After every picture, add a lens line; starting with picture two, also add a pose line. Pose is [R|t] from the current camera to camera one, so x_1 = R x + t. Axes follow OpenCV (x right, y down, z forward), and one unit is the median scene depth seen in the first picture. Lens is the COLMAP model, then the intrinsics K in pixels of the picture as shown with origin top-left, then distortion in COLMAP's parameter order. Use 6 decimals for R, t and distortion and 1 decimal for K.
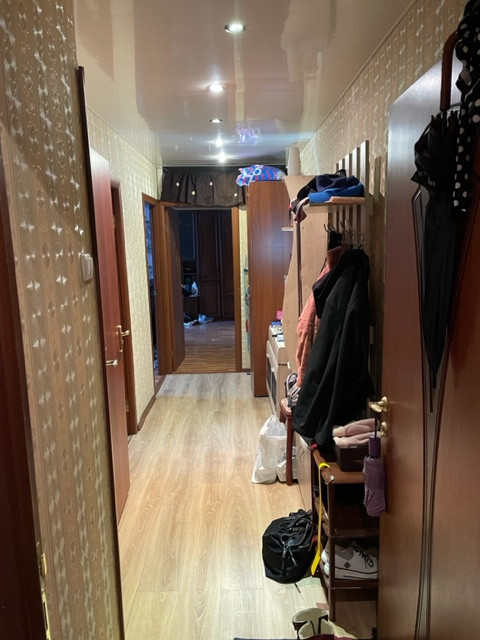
lens RADIAL K [[478.7, 0, 240.0], [0, 478.7, 320.0], [0, 0, 1]] dist [0.092314, -0.115330]
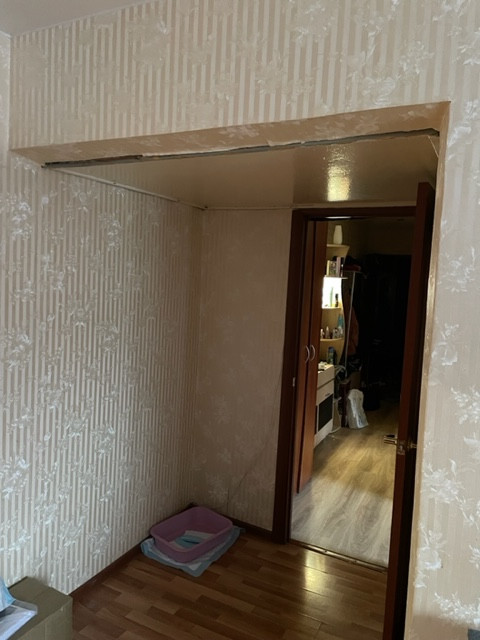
lens RADIAL K [[478.7, 0, 240.0], [0, 478.7, 320.0], [0, 0, 1]] dist [0.092314, -0.115330]
pose [[-0.884804, -0.071304, 0.460475, -0.197971], [0.042104, 0.971946, 0.231406, -0.261436], [-0.464057, 0.224137, -0.856979, 1.526873]]
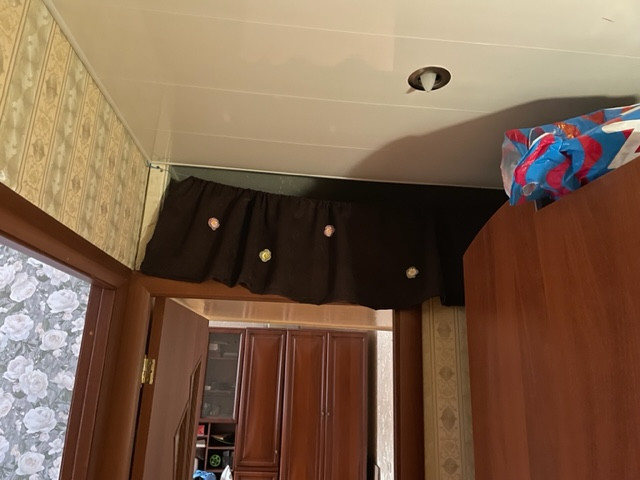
lens RADIAL K [[478.7, 0, 318.5], [0, 478.7, 235.9], [0, 0, 1]] dist [0.092314, -0.115330]
pose [[0.995349, 0.080526, 0.052875, -0.081762], [-0.050718, 0.904686, -0.423049, -0.156612], [-0.081902, 0.418399, 0.904563, 0.740948]]
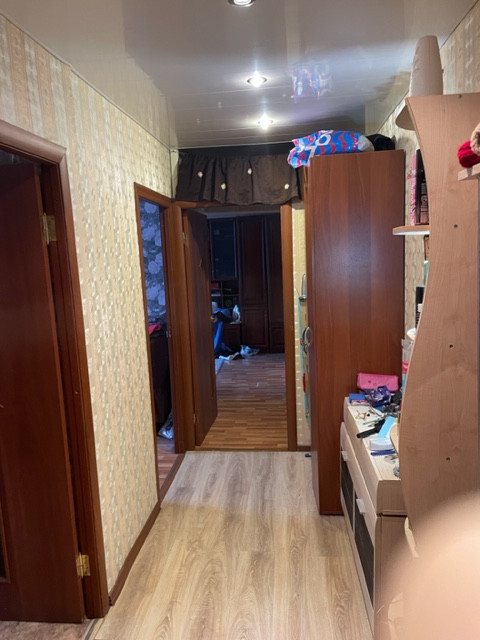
lens RADIAL K [[478.7, 0, 240.0], [0, 478.7, 320.0], [0, 0, 1]] dist [0.092314, -0.115330]
pose [[0.994251, -0.004430, -0.106984, -0.002750], [0.001794, 0.999693, -0.024726, -0.061204], [0.107061, 0.024392, 0.993953, 0.342306]]
